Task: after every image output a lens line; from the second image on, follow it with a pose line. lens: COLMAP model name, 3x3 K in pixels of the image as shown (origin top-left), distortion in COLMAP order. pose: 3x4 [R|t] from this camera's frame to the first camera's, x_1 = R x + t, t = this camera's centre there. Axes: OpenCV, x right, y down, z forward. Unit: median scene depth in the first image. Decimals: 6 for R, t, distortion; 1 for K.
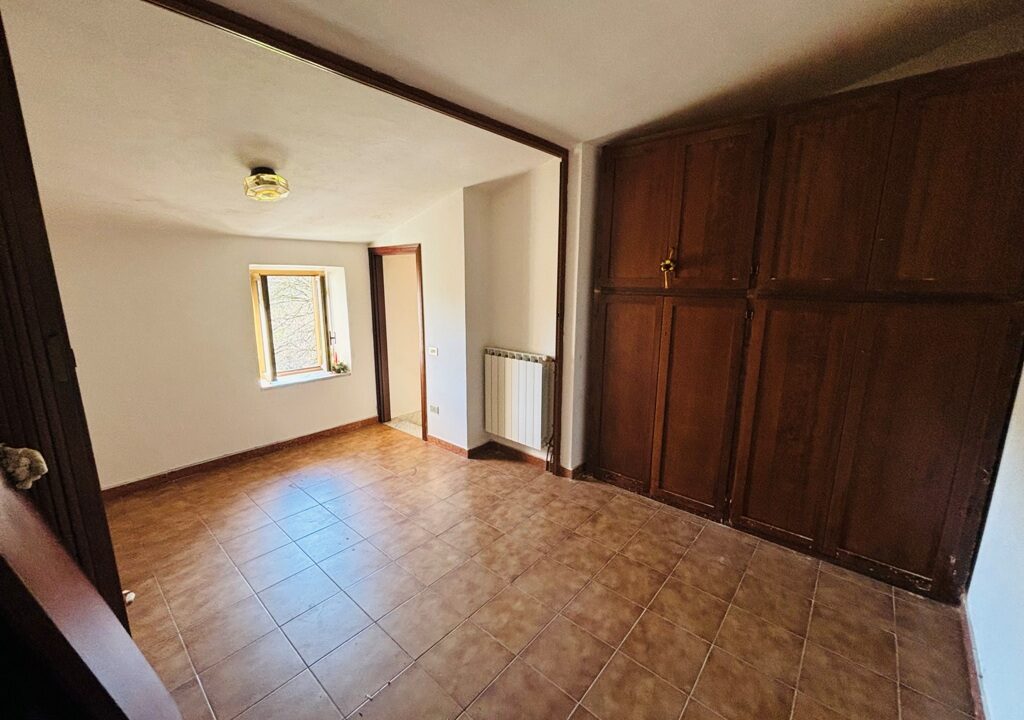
lens RADIAL K [[410.2, 0, 513.4], [0, 410.2, 359.4], [0, 0, 1]] dist [0.018504, 0.000017]
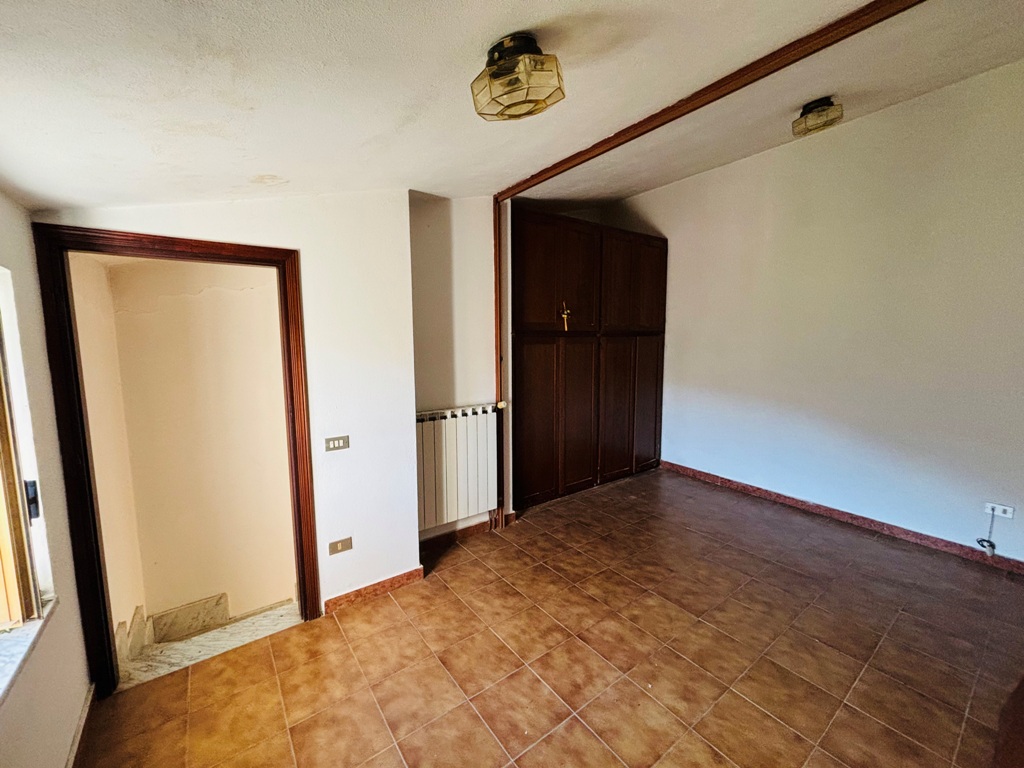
lens RADIAL K [[413.3, 0, 512.3], [0, 413.3, 382.7], [0, 0, 1]] dist [-0.000734, 0.000621]
pose [[0.221619, -0.121616, 0.967520, -0.870569], [0.186928, 0.979090, 0.080253, -0.132028], [-0.957049, 0.163072, 0.239718, 0.783242]]
